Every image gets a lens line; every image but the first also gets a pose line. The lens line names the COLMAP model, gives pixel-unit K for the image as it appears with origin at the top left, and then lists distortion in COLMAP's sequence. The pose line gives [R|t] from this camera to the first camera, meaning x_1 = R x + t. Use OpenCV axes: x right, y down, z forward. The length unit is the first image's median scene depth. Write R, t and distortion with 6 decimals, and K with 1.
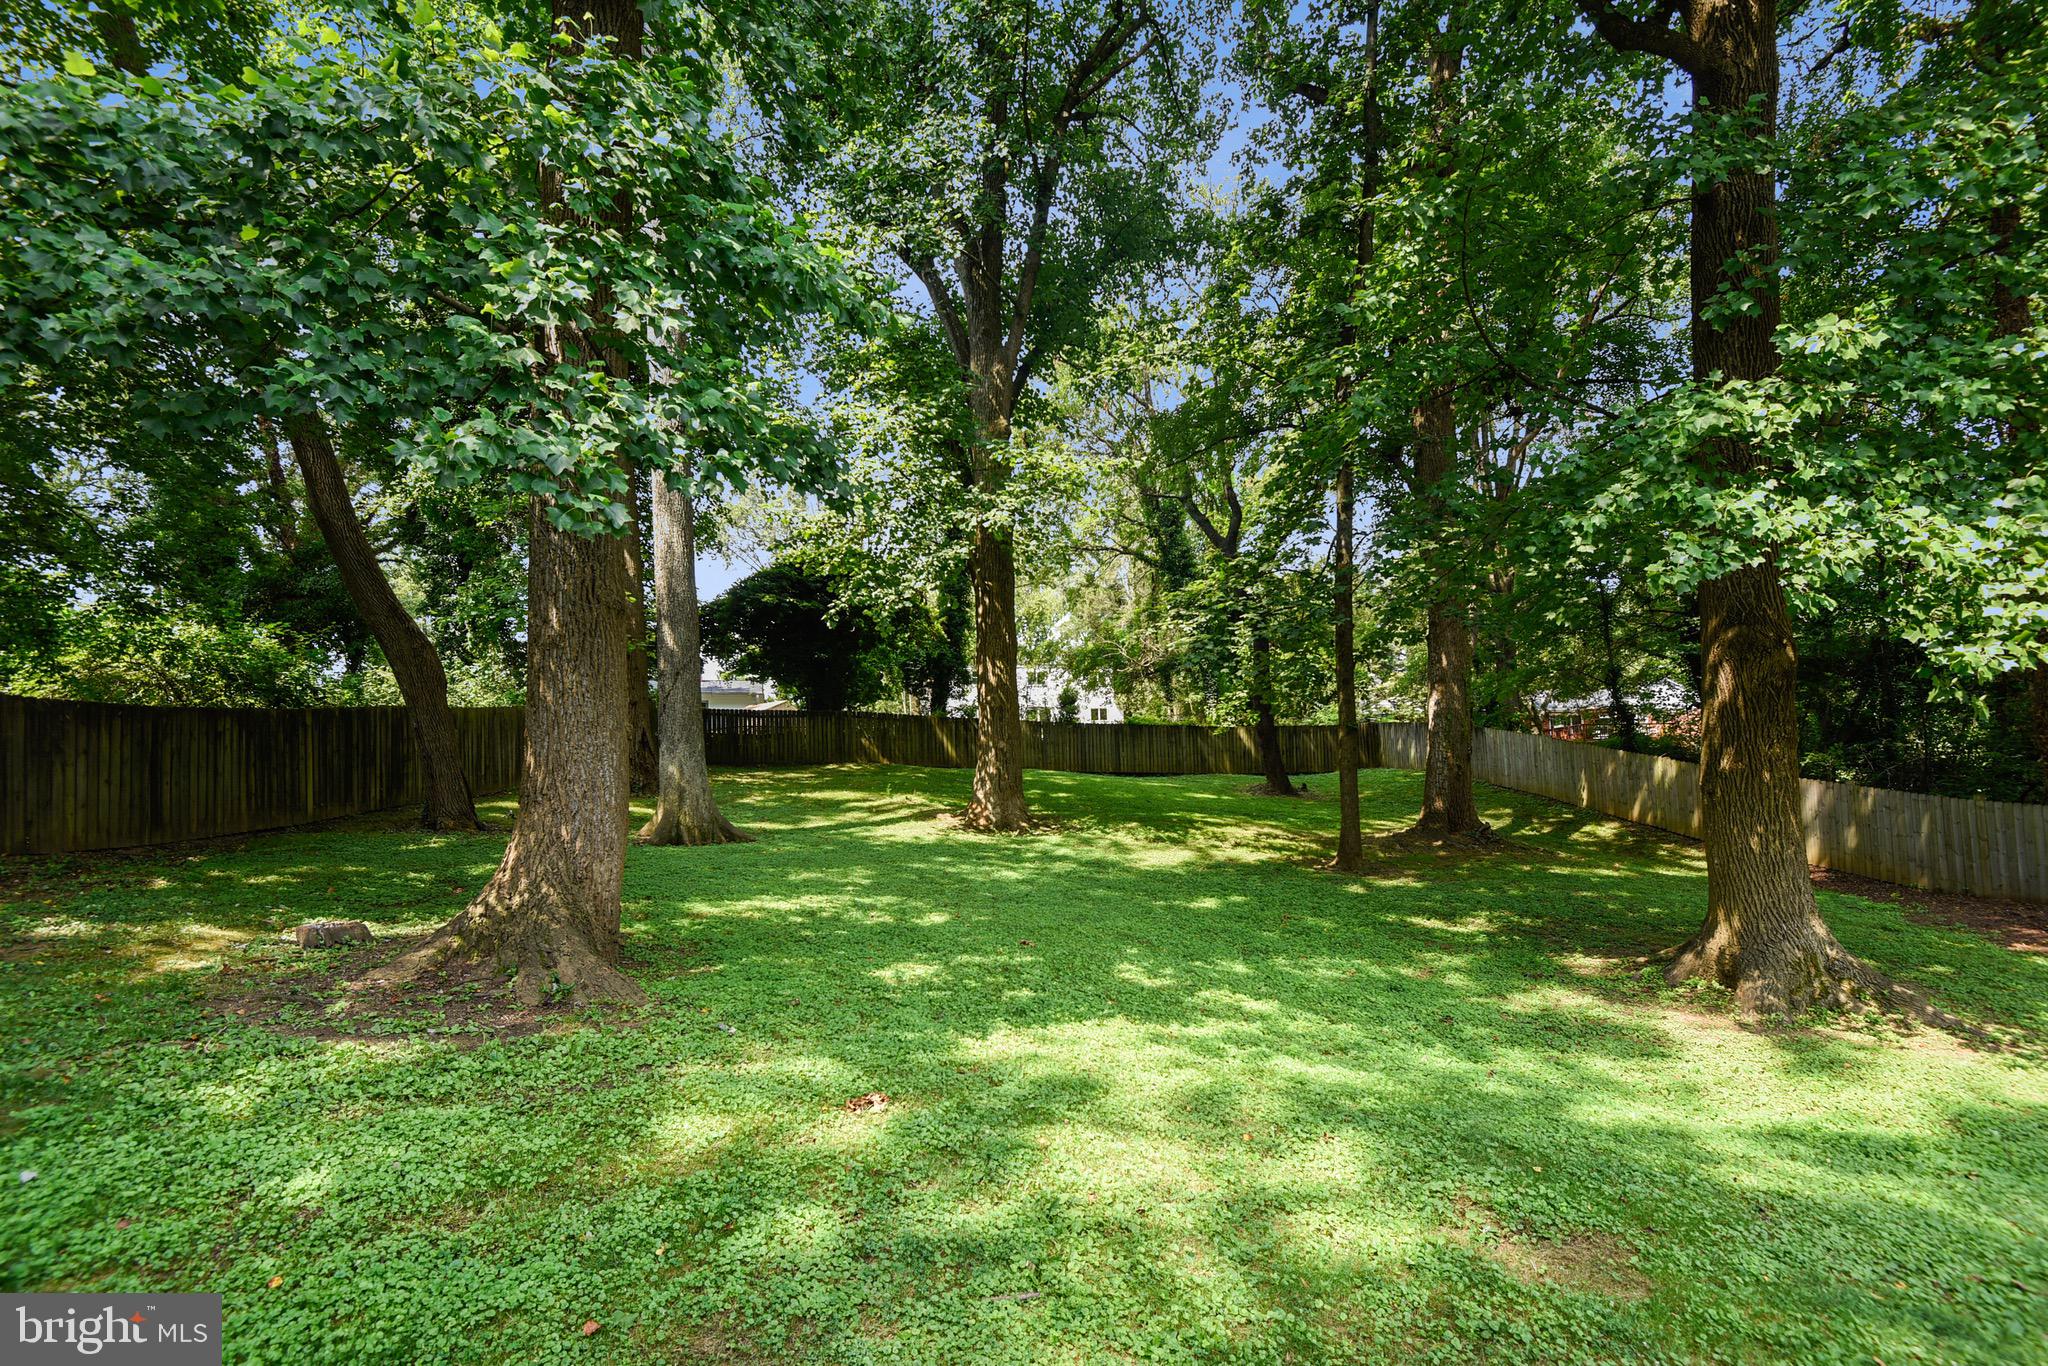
lens RADIAL K [[976.6, 0, 1025.8], [0, 976.6, 830.3], [0, 0, 1]] dist [0.024723, -0.000796]
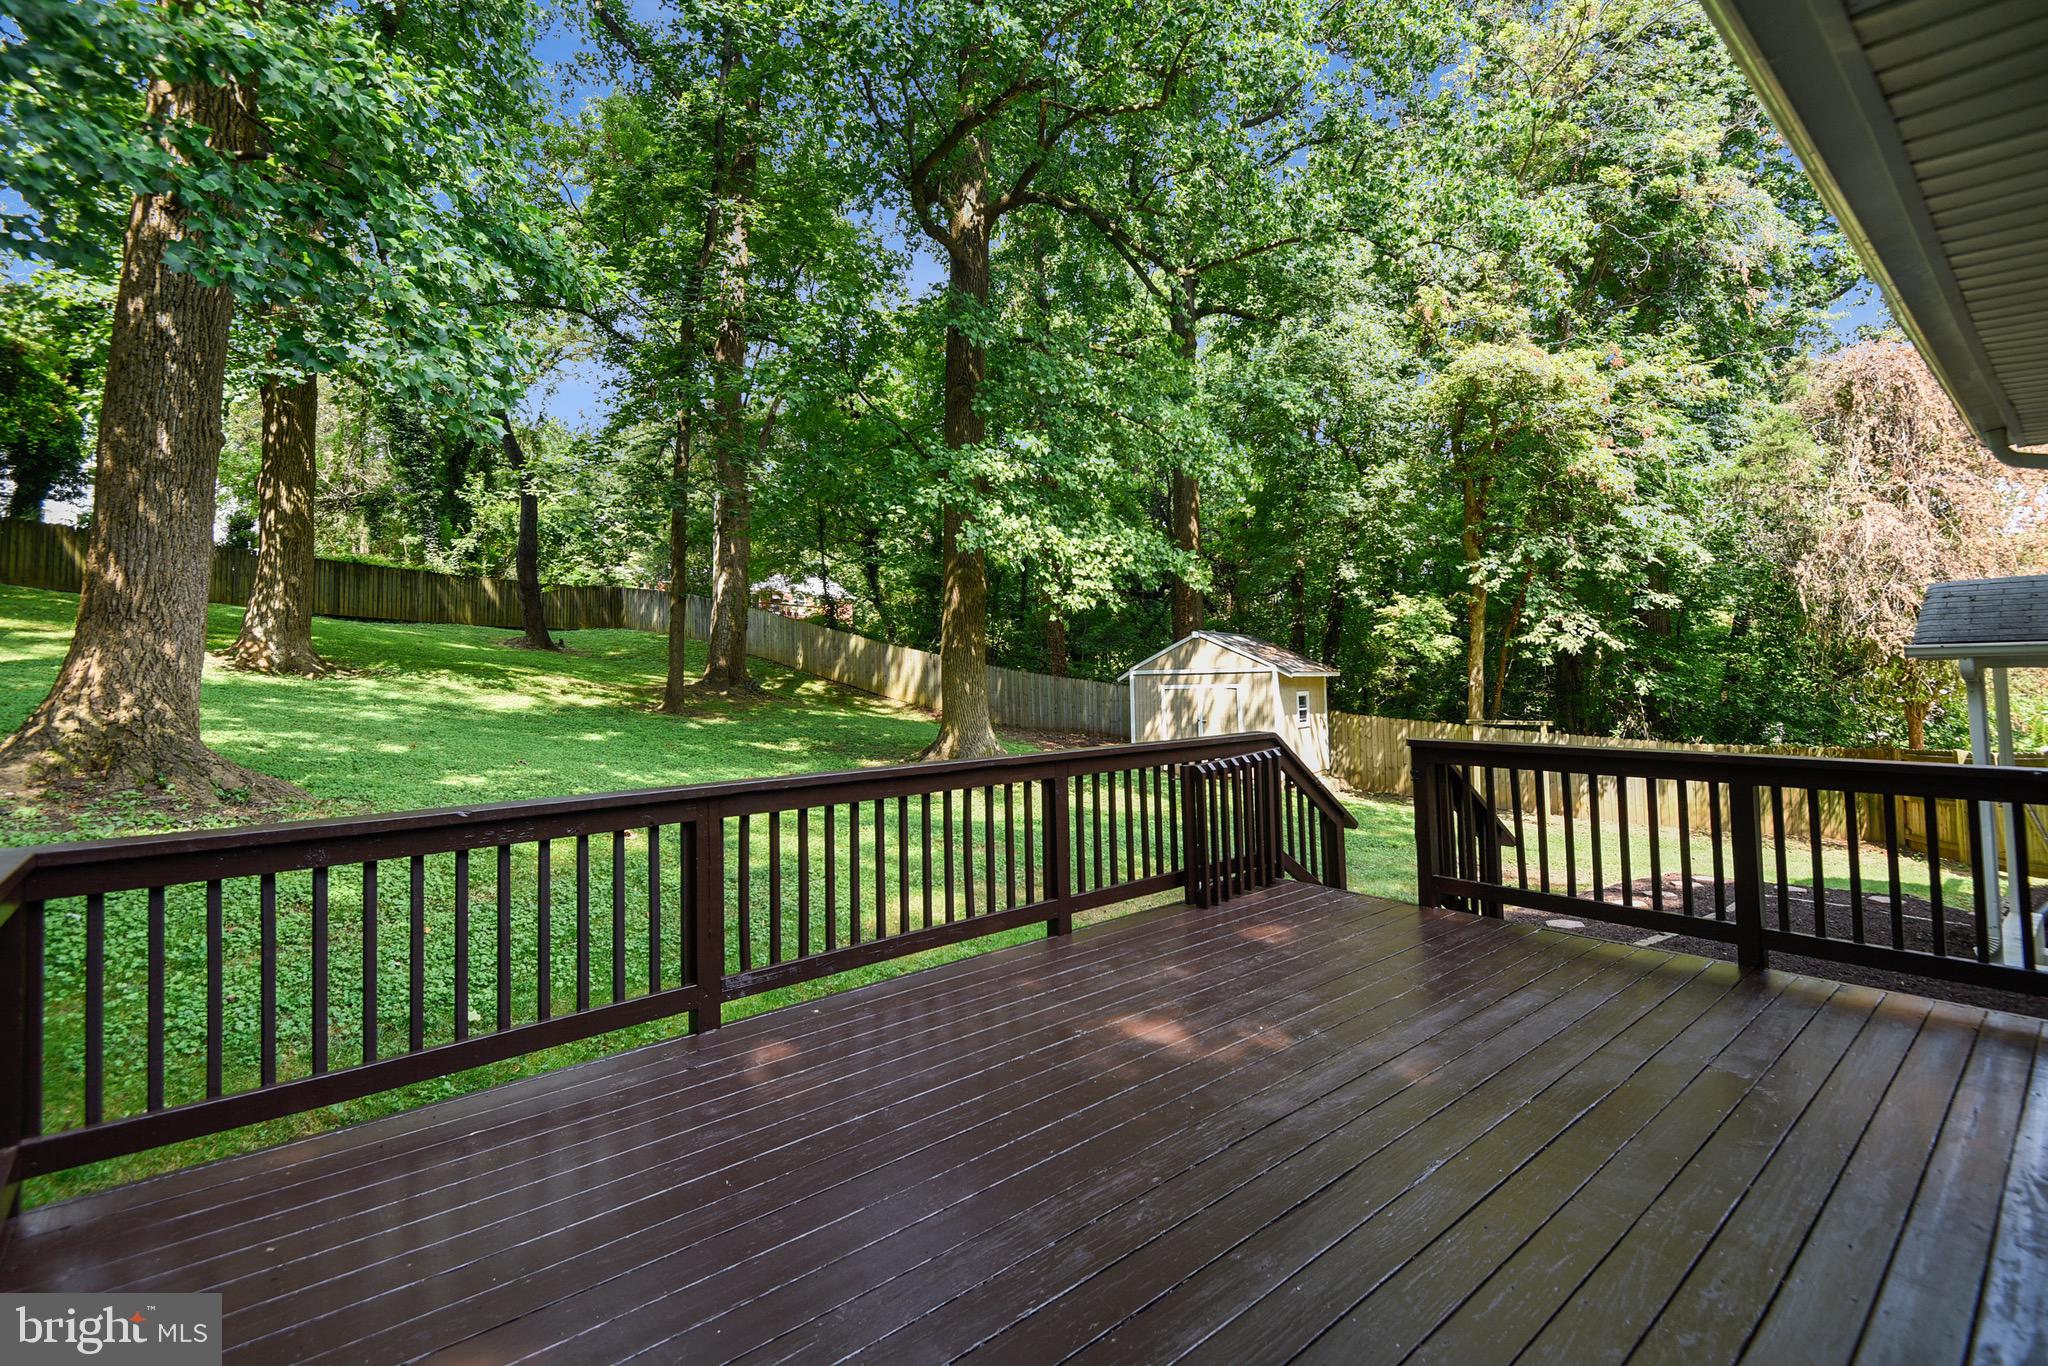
lens RADIAL K [[947.0, 0, 1015.1], [0, 947.0, 701.9], [0, 0, 1]] dist [0.025273, -0.019994]
pose [[0.697476, 0.006450, 0.716579, -0.211293], [-0.014725, 0.999877, 0.005333, 0.014024], [-0.716457, -0.014271, 0.697485, -0.126209]]
